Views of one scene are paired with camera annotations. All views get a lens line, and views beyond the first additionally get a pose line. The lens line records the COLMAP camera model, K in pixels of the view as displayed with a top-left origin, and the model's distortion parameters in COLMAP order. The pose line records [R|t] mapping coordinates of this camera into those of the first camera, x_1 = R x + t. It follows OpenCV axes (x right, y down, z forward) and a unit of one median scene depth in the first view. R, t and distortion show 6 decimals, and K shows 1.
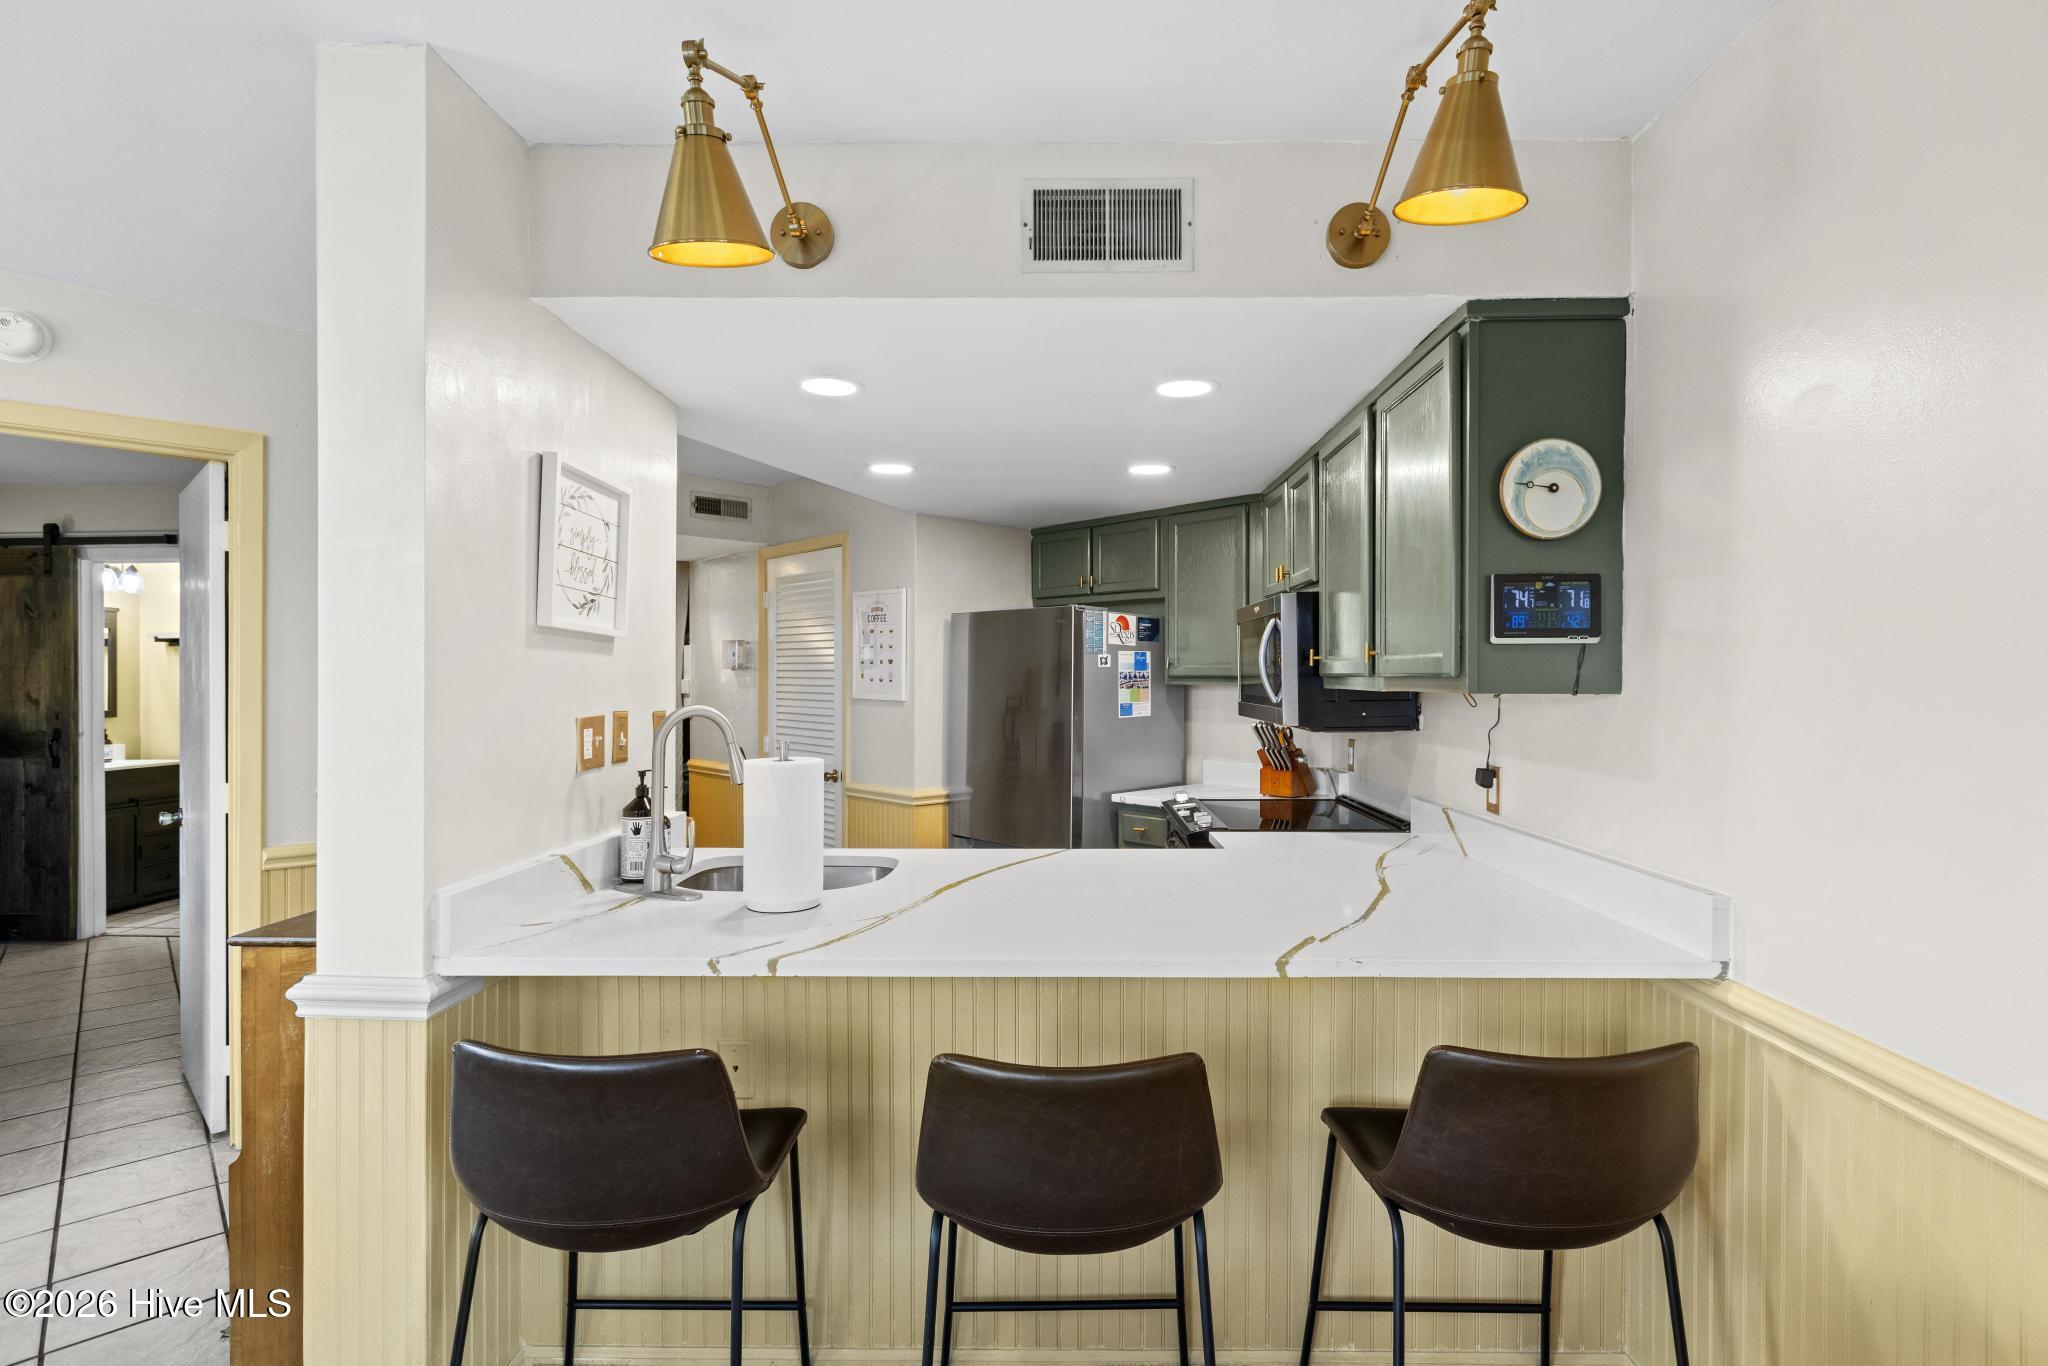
lens RADIAL K [[971.2, 0, 1024.0], [0, 971.2, 683.0], [0, 0, 1]] dist [-0.003007, -0.000535]
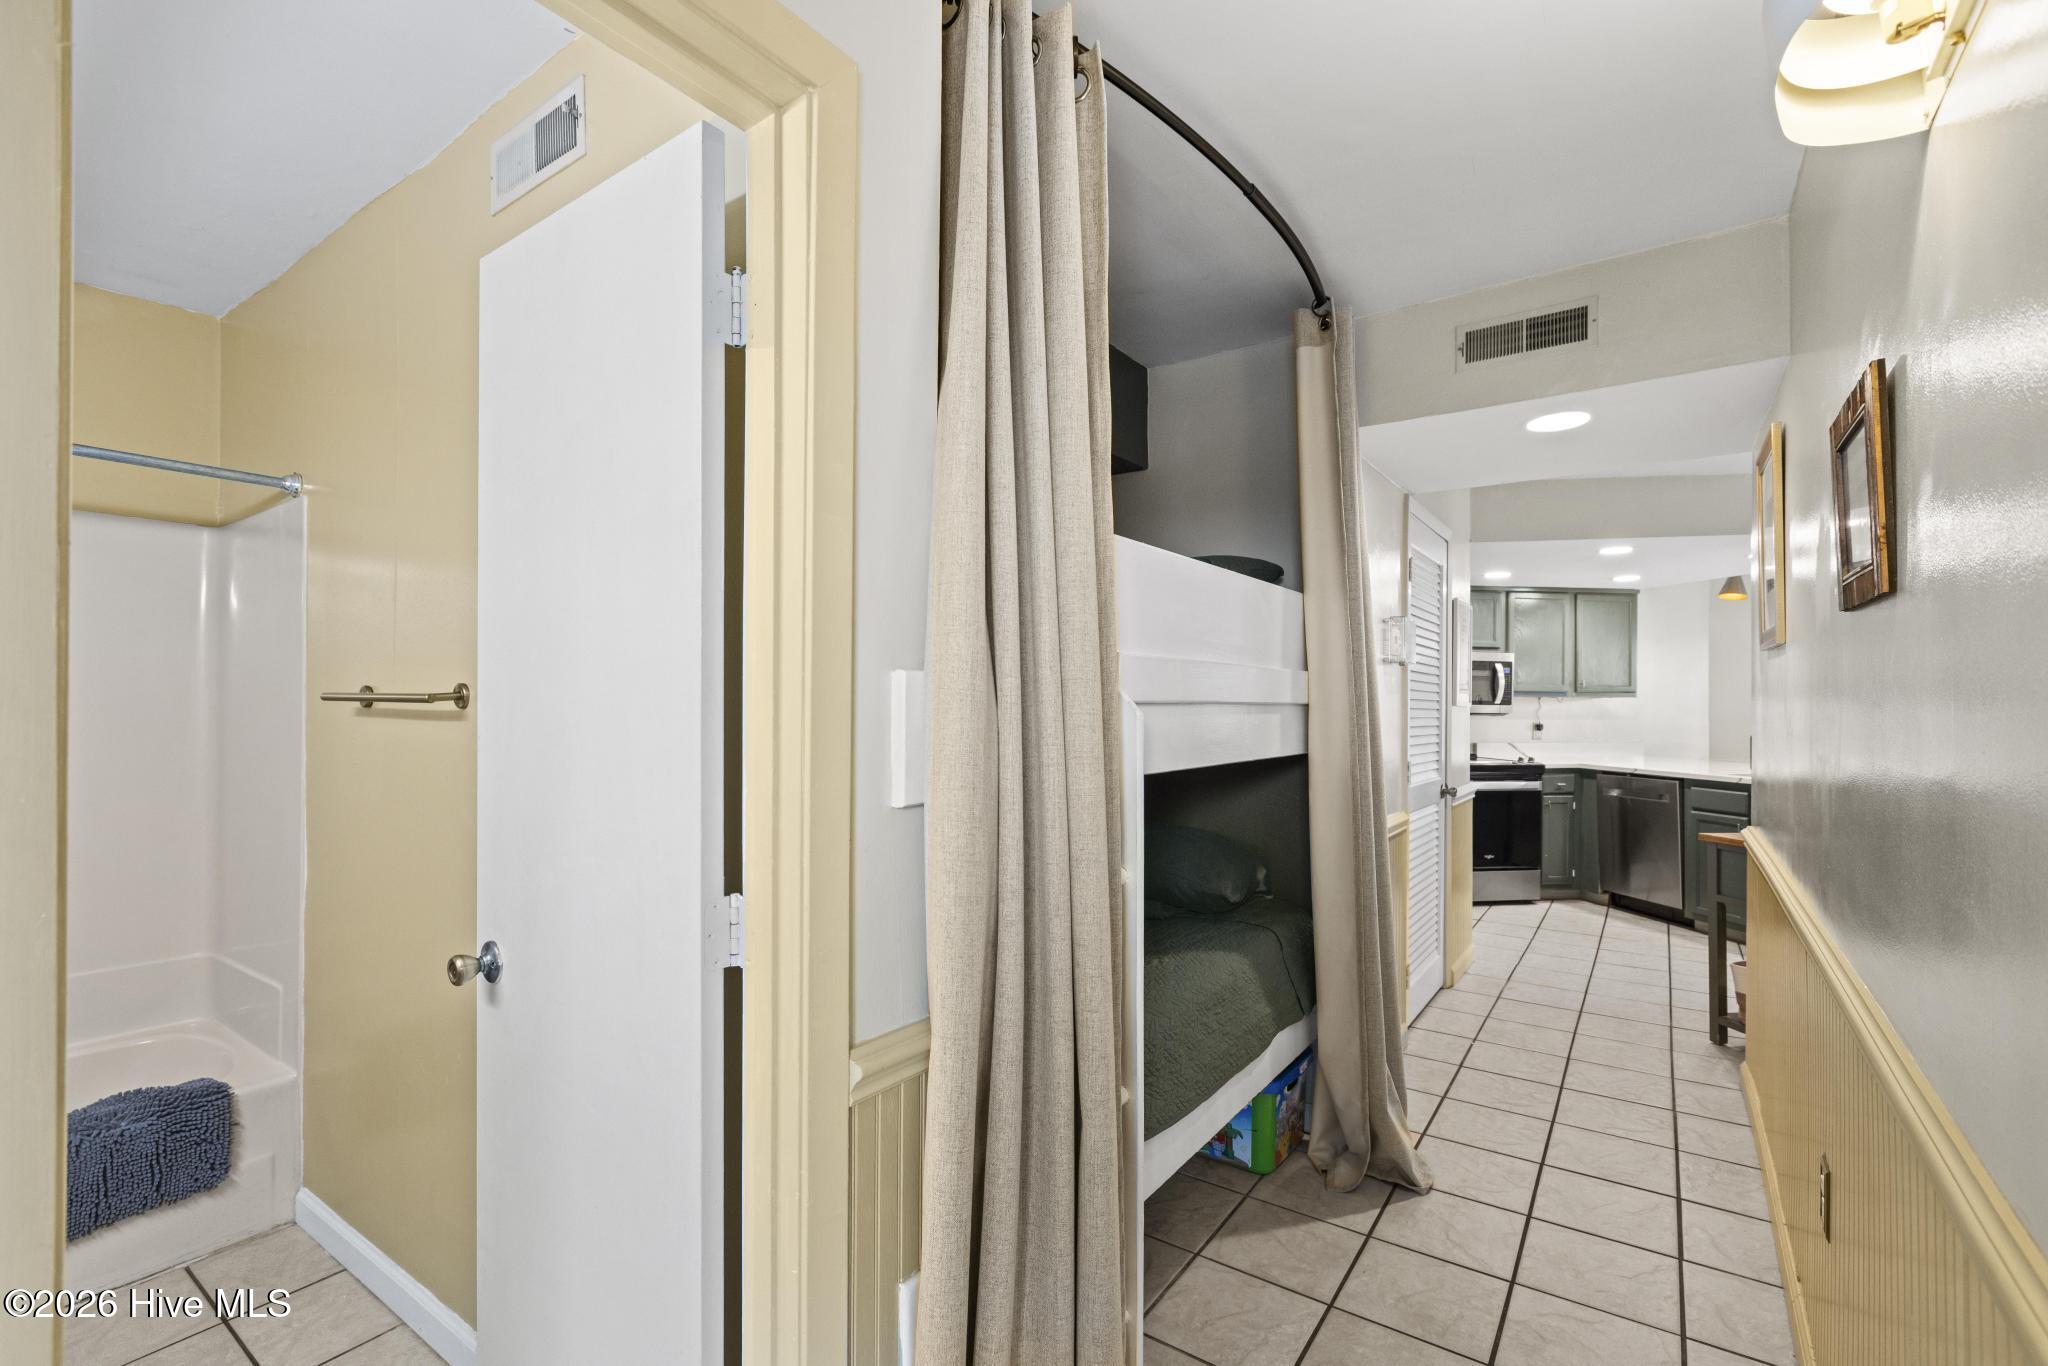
lens RADIAL K [[903.7, 0, 1023.8], [0, 903.7, 698.6], [0, 0, 1]] dist [0.002833, -0.000606]
pose [[-0.198126, 0.006478, 0.980155, -1.292525], [-0.000362, 0.999978, -0.006683, 0.020400], [-0.980176, -0.001679, -0.198119, 2.102476]]
